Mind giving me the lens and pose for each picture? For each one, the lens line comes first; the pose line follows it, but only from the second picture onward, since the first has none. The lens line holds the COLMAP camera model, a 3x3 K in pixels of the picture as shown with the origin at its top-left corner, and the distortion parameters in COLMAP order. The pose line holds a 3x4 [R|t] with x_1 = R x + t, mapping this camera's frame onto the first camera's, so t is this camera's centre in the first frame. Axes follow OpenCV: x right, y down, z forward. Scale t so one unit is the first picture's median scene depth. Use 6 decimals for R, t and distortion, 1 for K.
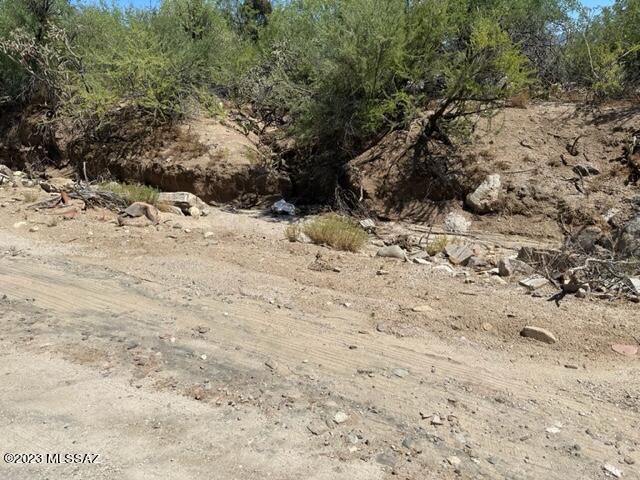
lens RADIAL K [[441.0, 0, 319.7], [0, 441.0, 240.8], [0, 0, 1]] dist [0.049257, -0.016644]
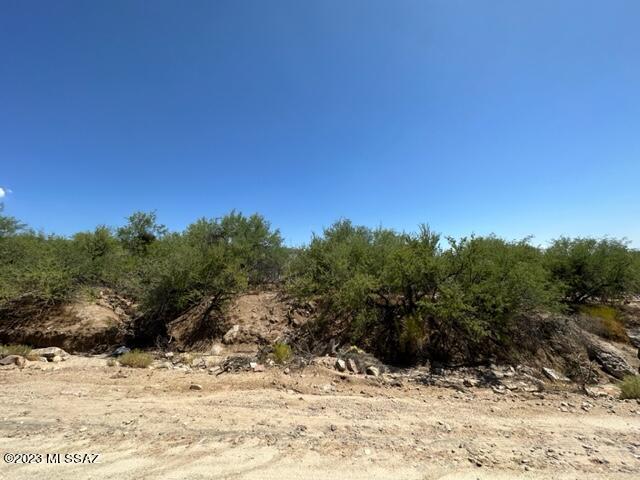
lens RADIAL K [[256.2, 0, 318.6], [0, 256.2, 243.1], [0, 0, 1]] dist [-0.004616, 0.001437]
pose [[0.906221, 0.066435, 0.417552, 0.183006], [0.124727, 0.901622, -0.414151, 0.062163], [-0.403988, 0.427392, 0.808783, -0.377533]]
